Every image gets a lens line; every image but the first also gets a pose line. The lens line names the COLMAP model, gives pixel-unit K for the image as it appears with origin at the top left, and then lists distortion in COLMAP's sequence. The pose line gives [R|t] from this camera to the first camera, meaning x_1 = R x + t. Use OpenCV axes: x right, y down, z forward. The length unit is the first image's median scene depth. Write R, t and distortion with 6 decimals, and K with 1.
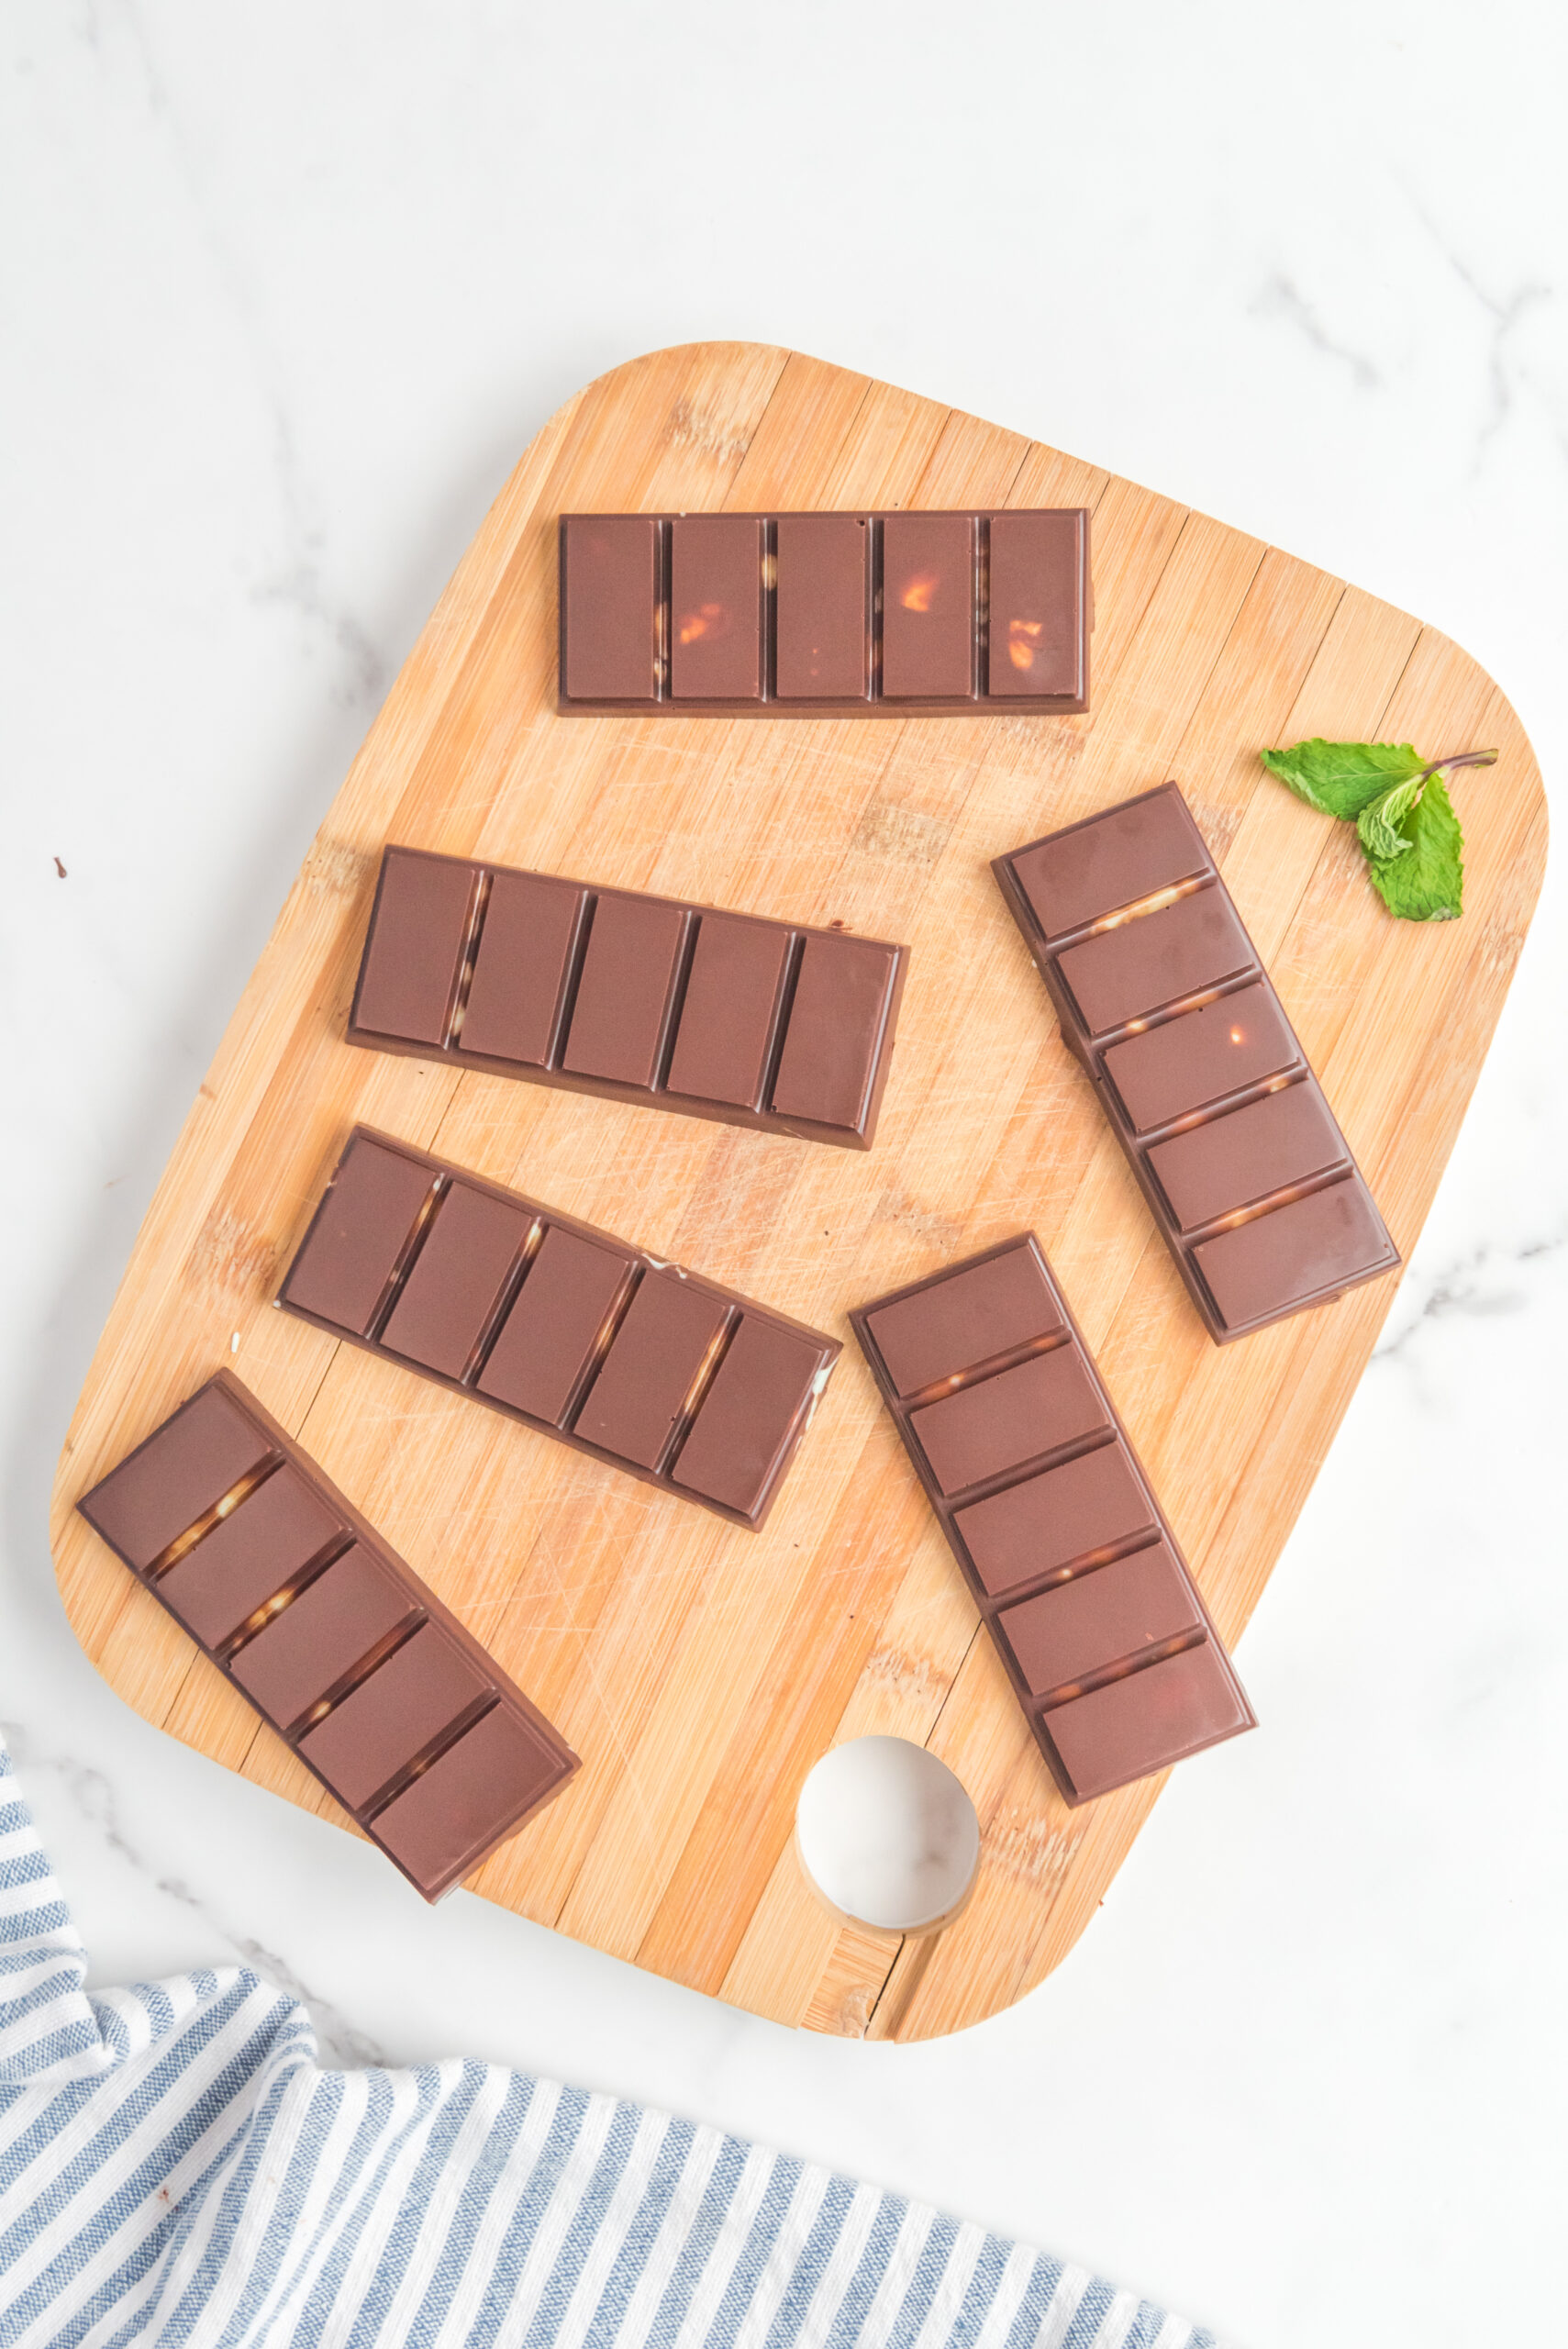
lens RADIAL K [[3853.9, 0, 779.8], [0, 3853.9, 1172.2], [0, 0, 1]] dist [0.004242, 0.000000]
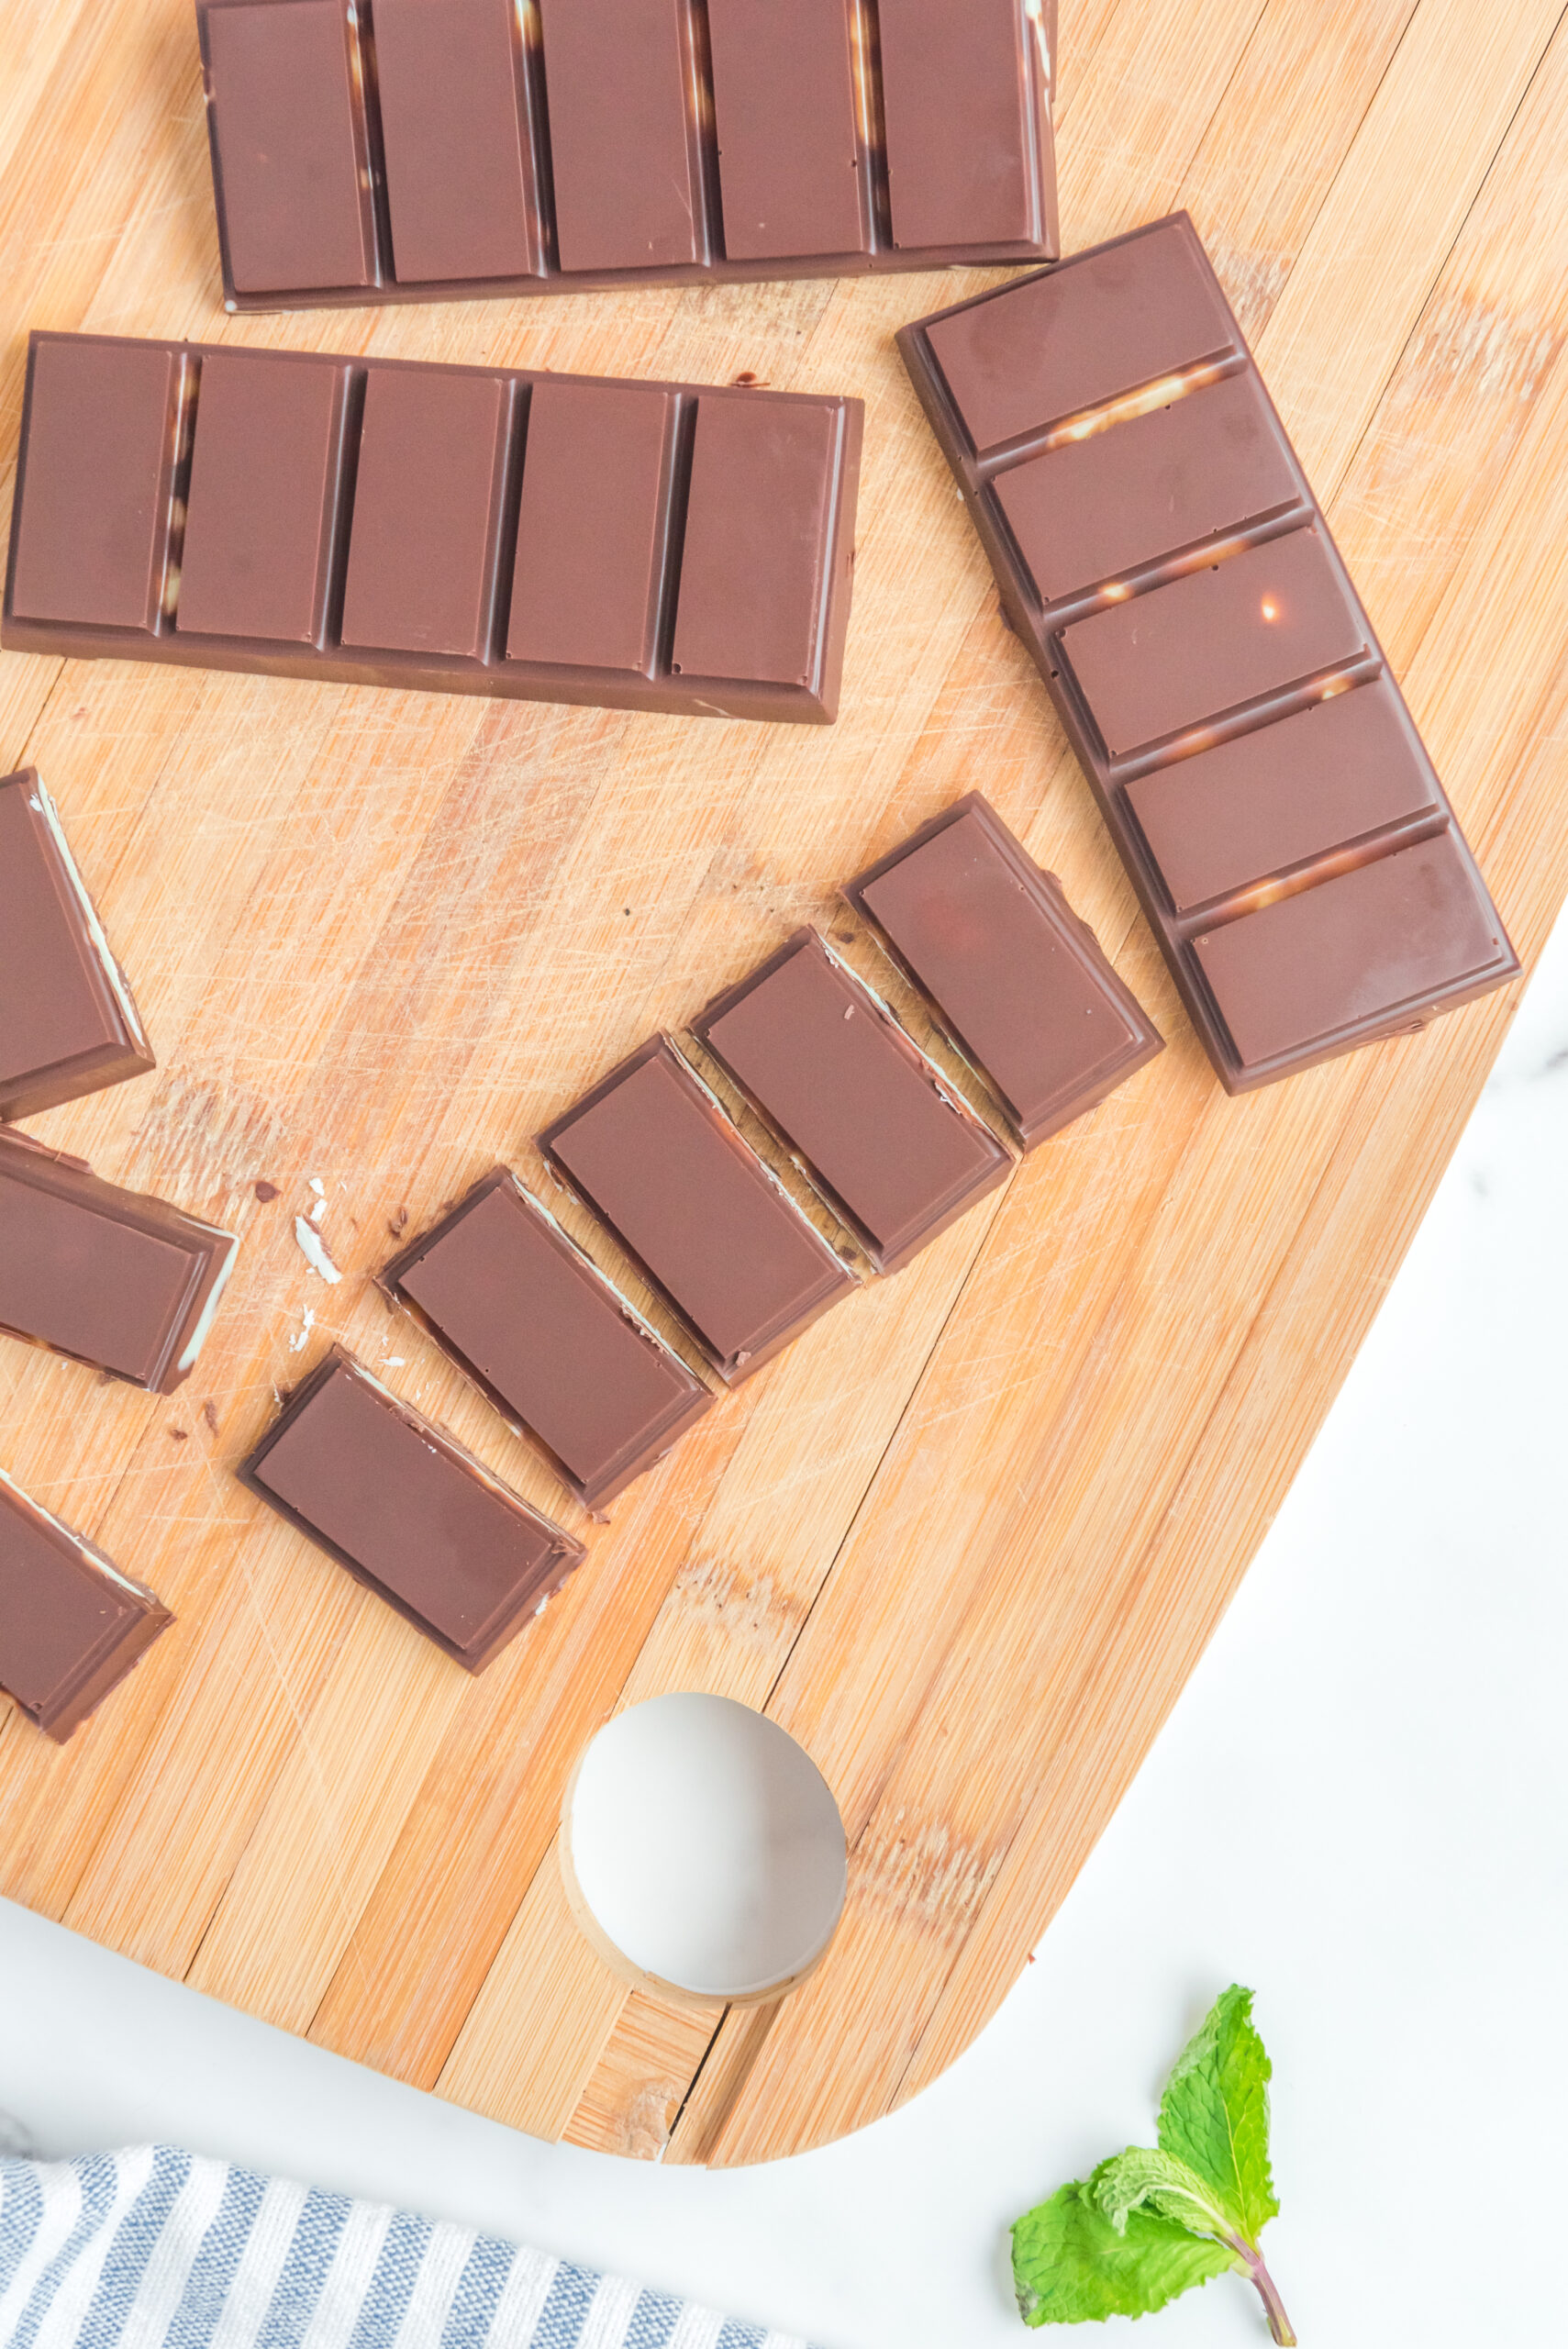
lens RADIAL K [[4844.6, 0, 789.3], [0, 4844.6, 1173.9], [0, 0, 1]] dist [0.009349, 0.000000]
pose [[0.999828, 0.017194, -0.007001, 0.045807], [-0.016912, 0.999113, 0.038558, 0.028008], [0.007657, -0.038433, 0.999232, 0.194288]]
